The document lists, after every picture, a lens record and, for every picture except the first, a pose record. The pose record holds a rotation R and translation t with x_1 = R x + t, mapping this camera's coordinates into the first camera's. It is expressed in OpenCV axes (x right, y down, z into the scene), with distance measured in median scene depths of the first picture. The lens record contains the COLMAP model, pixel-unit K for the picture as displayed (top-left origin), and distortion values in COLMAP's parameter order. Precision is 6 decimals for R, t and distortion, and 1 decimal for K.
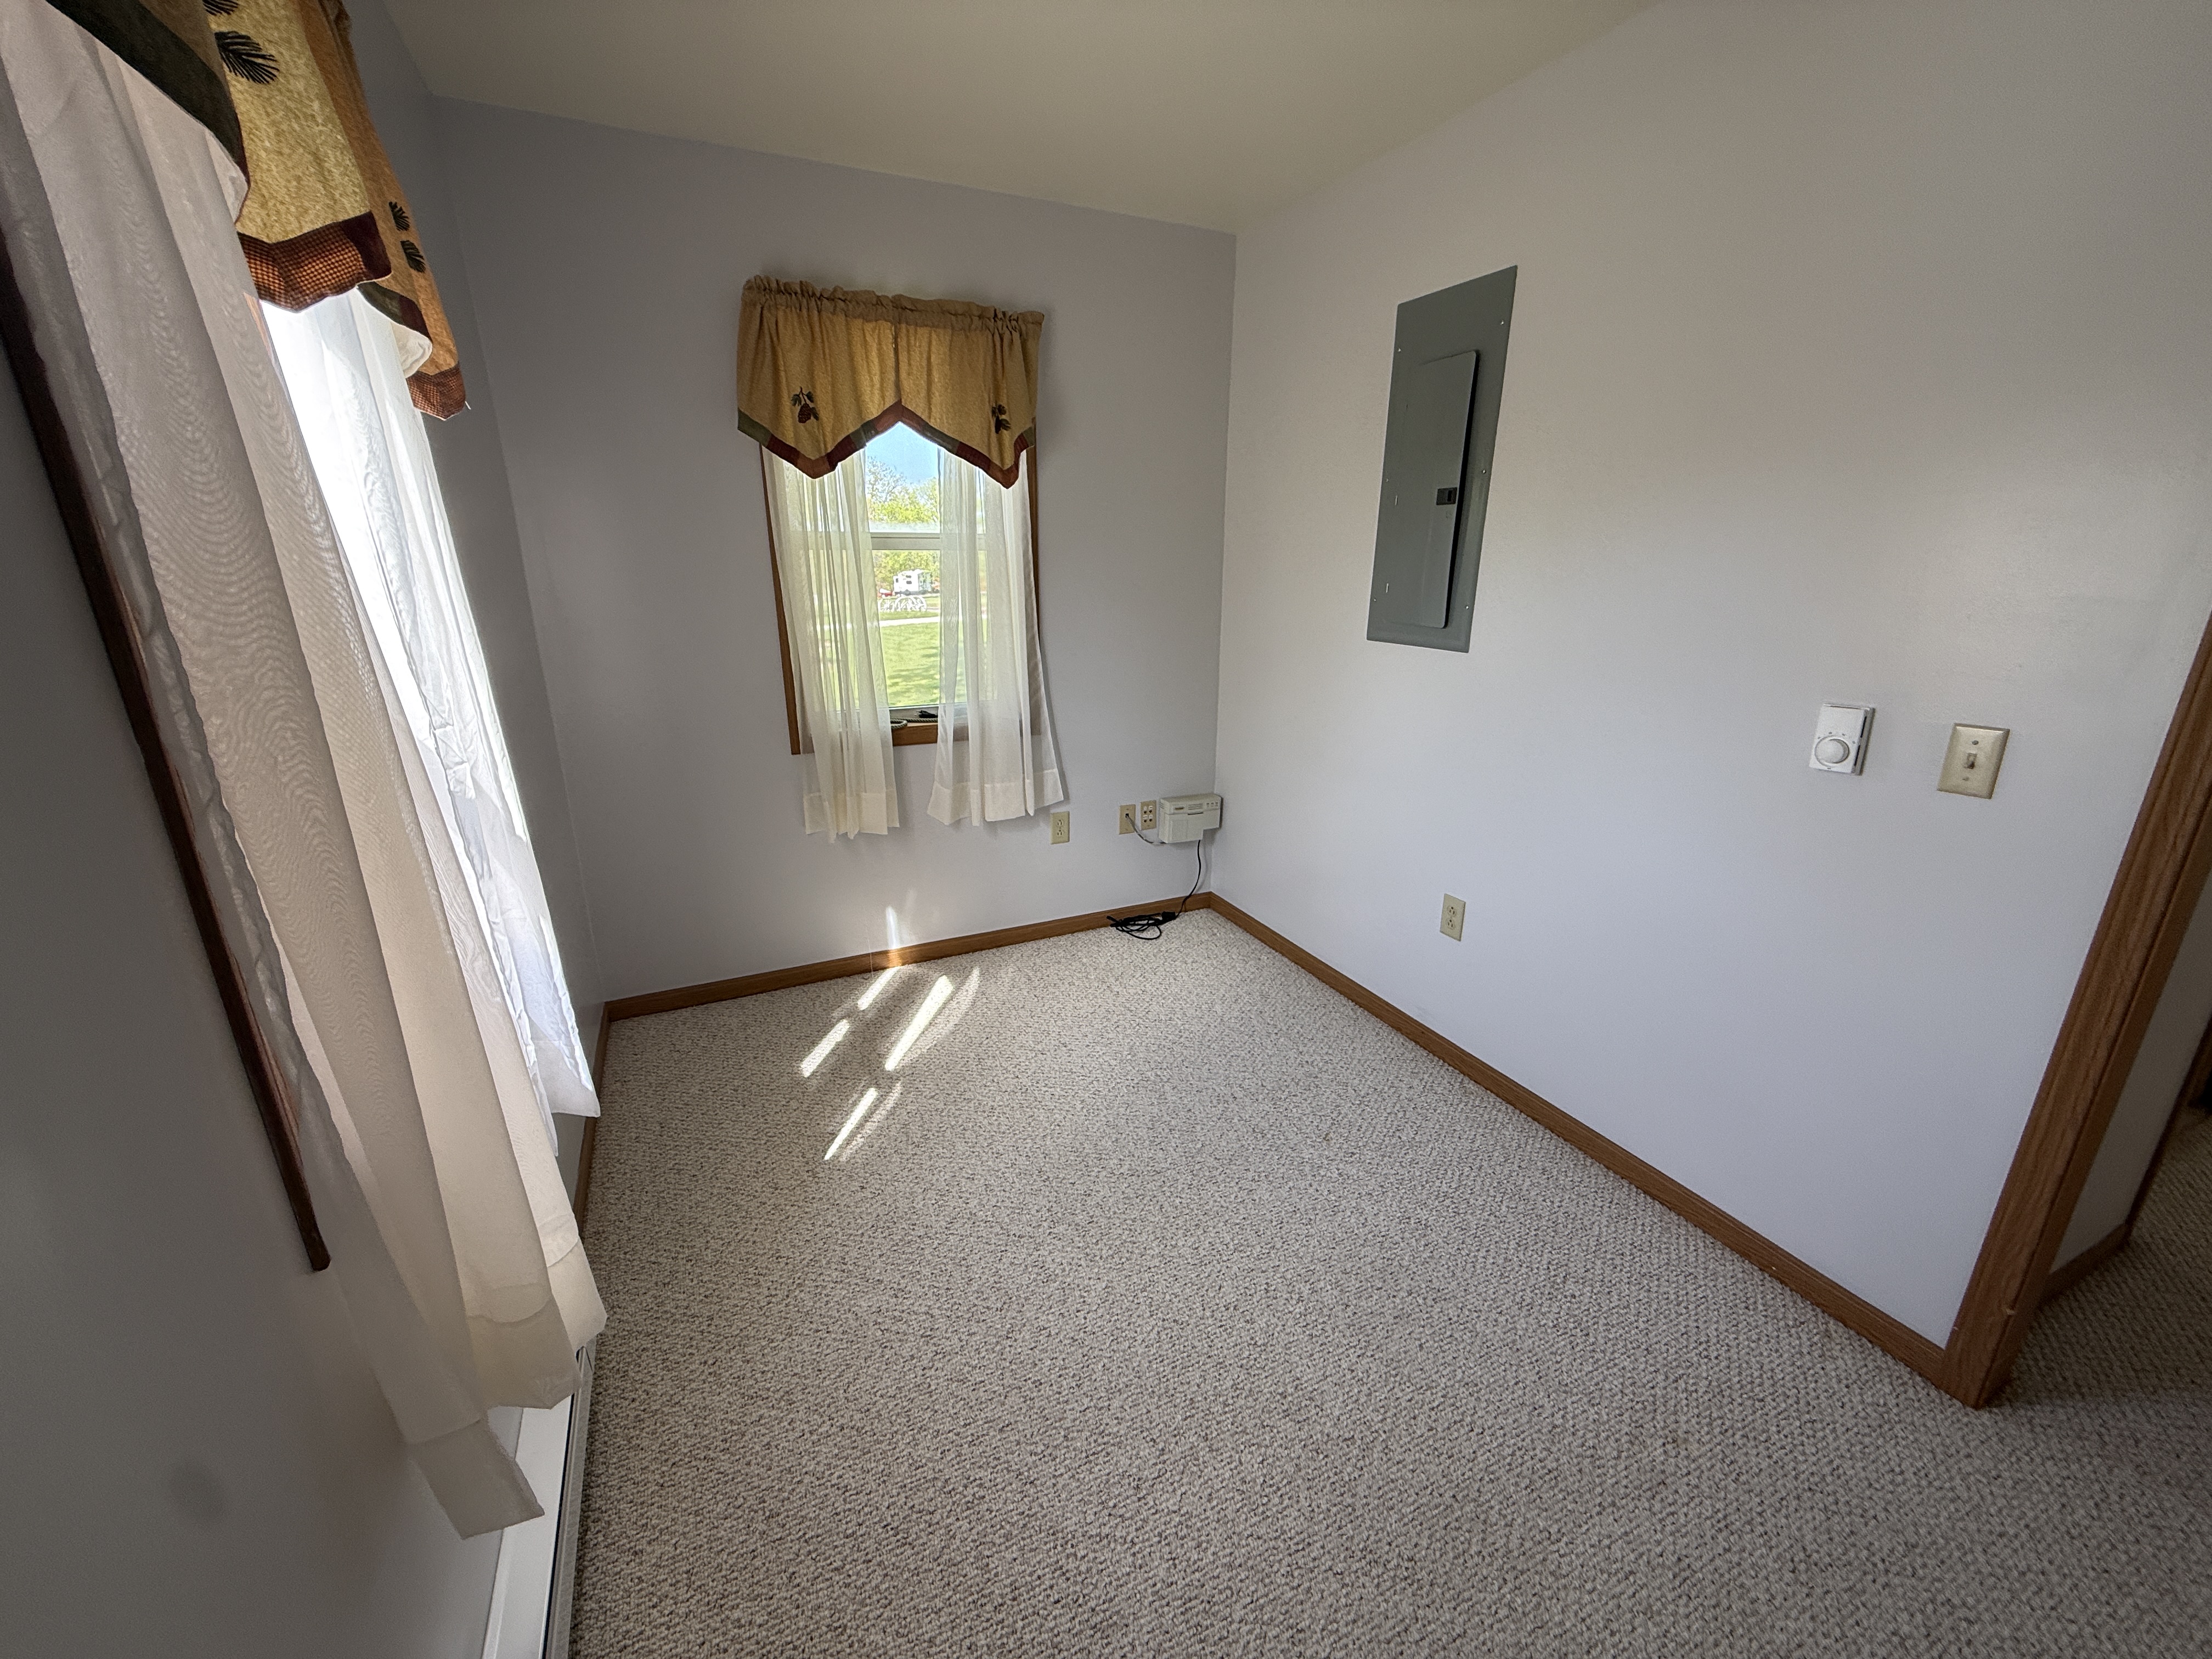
lens RADIAL K [[879.3, 0, 1101.3], [0, 879.3, 827.7], [0, 0, 1]] dist [0.000103, 0.000162]
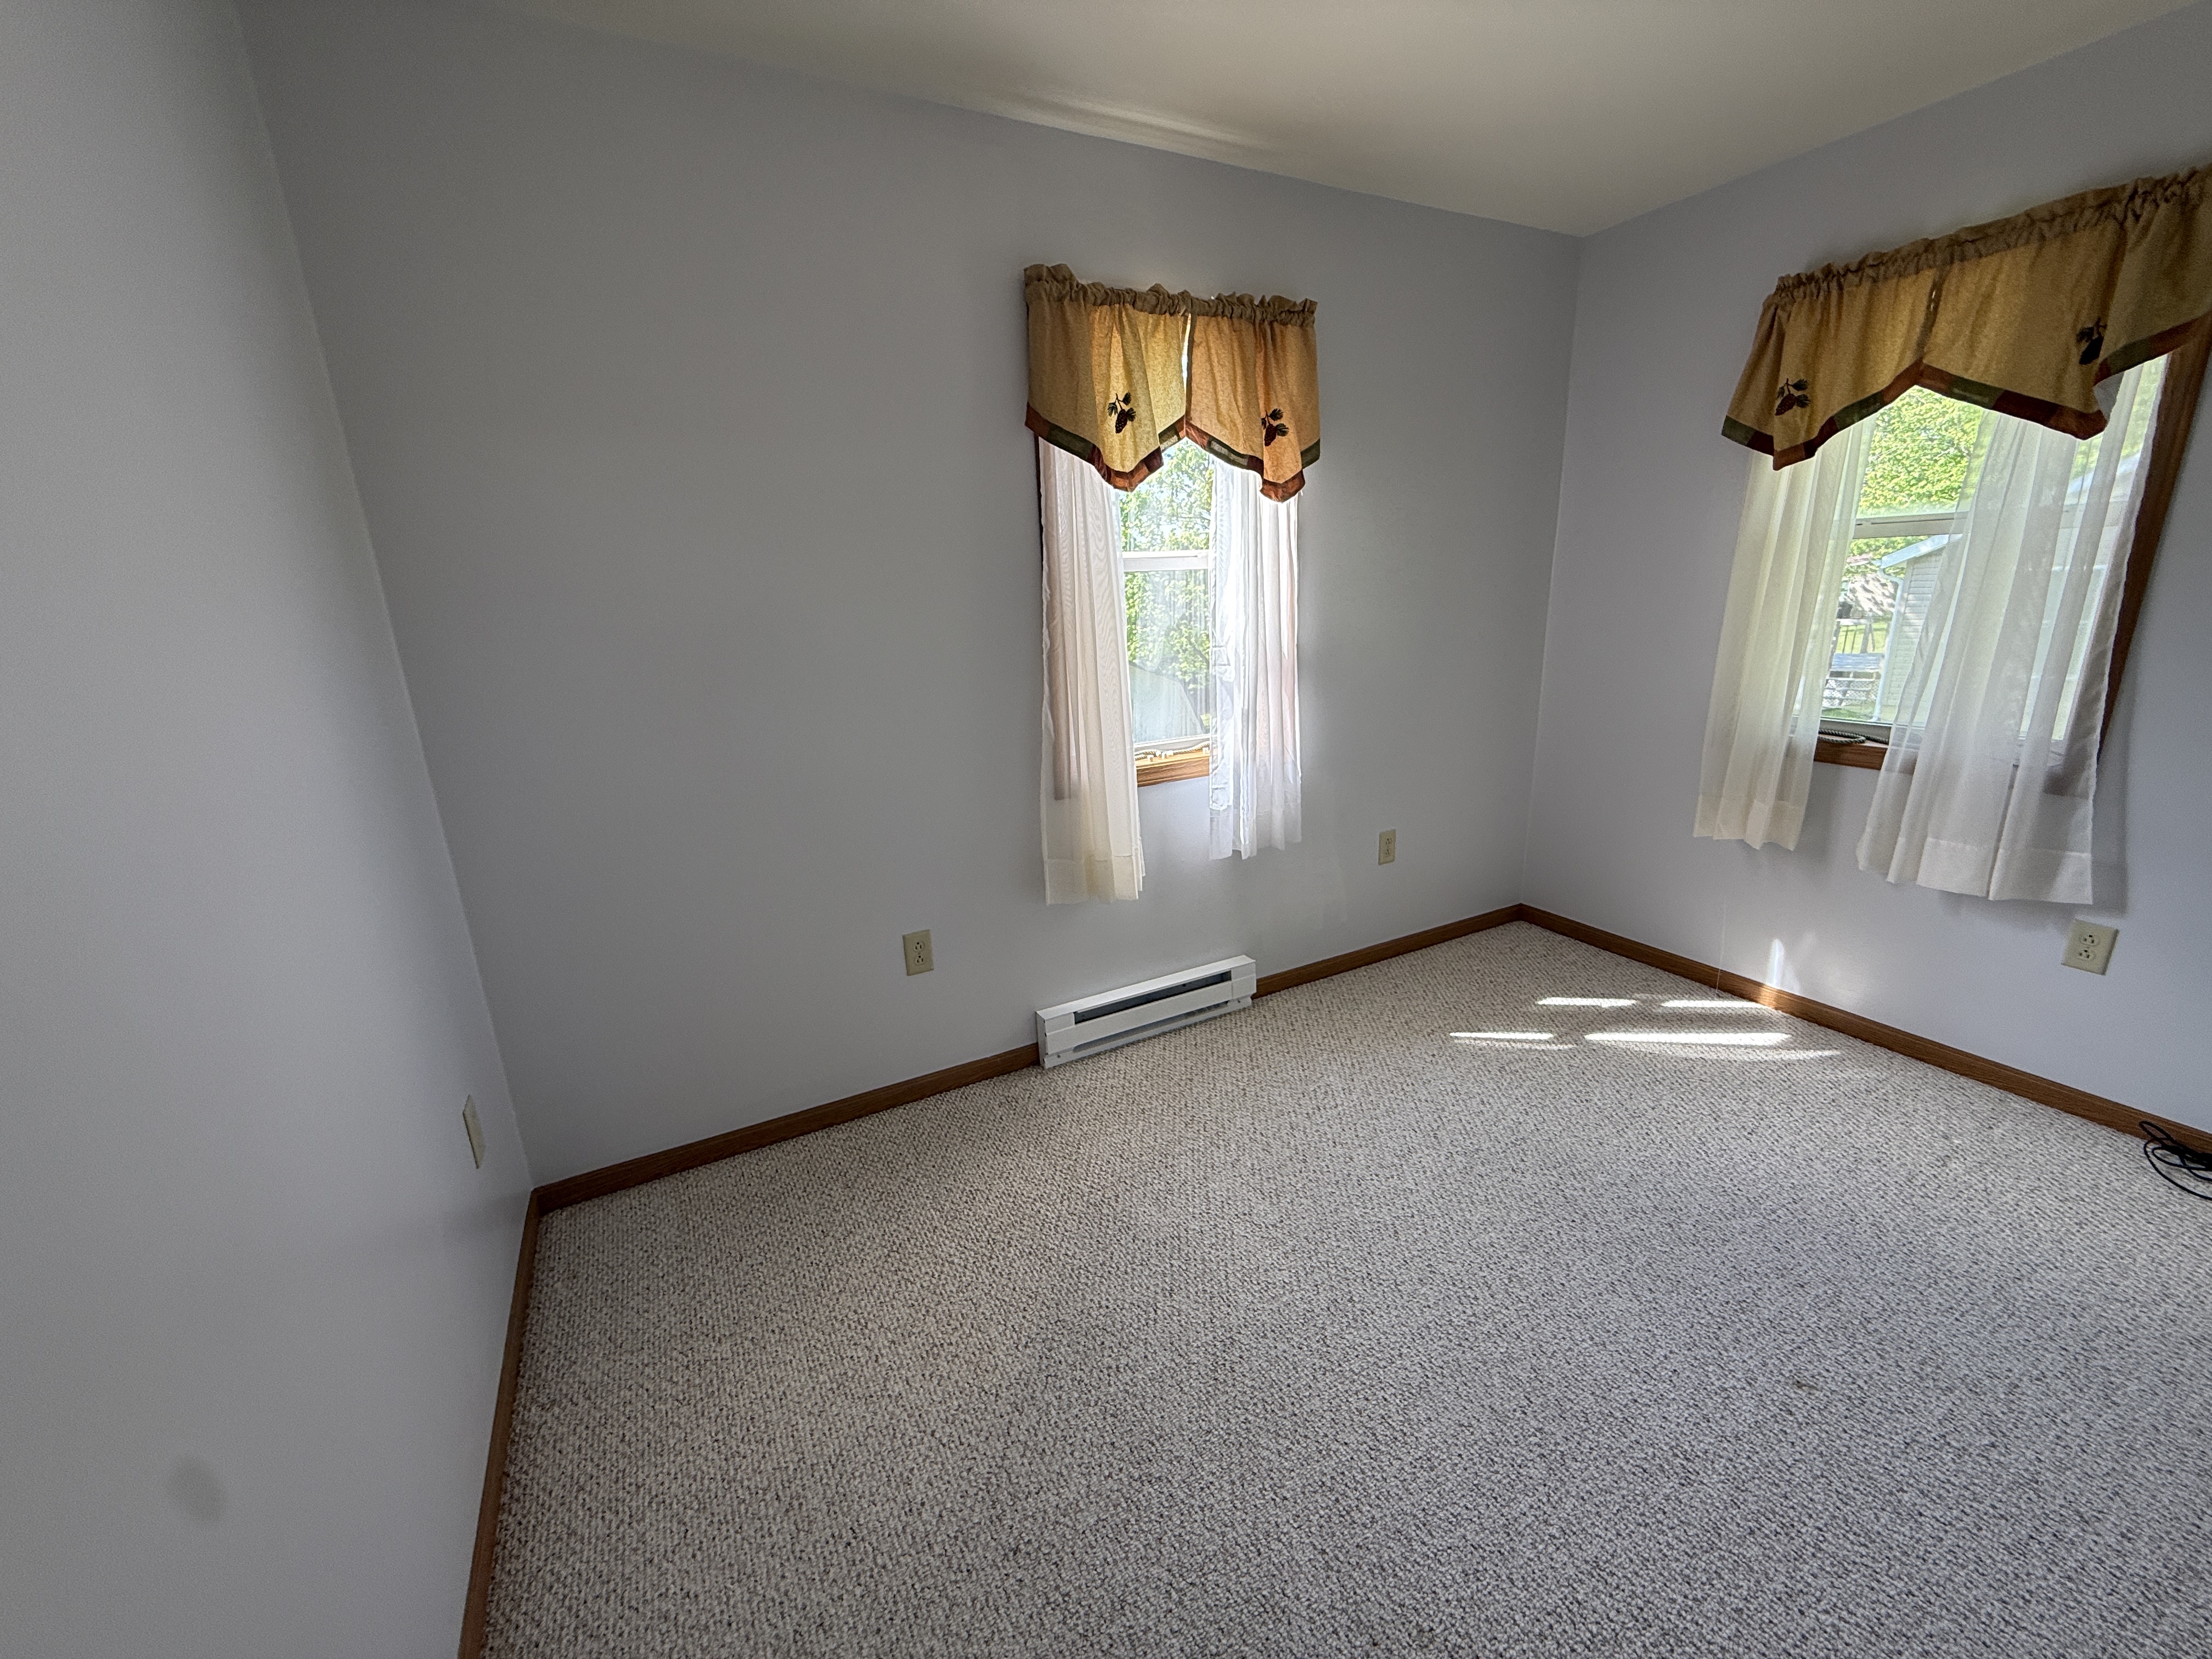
lens RADIAL K [[879.3, 0, 1101.3], [0, 879.3, 827.7], [0, 0, 1]] dist [0.000103, 0.000162]
pose [[0.045560, 0.268608, -0.962172, 0.625510], [-0.256965, 0.933912, 0.248551, -0.068187], [0.965346, 0.235921, 0.111572, 0.233499]]
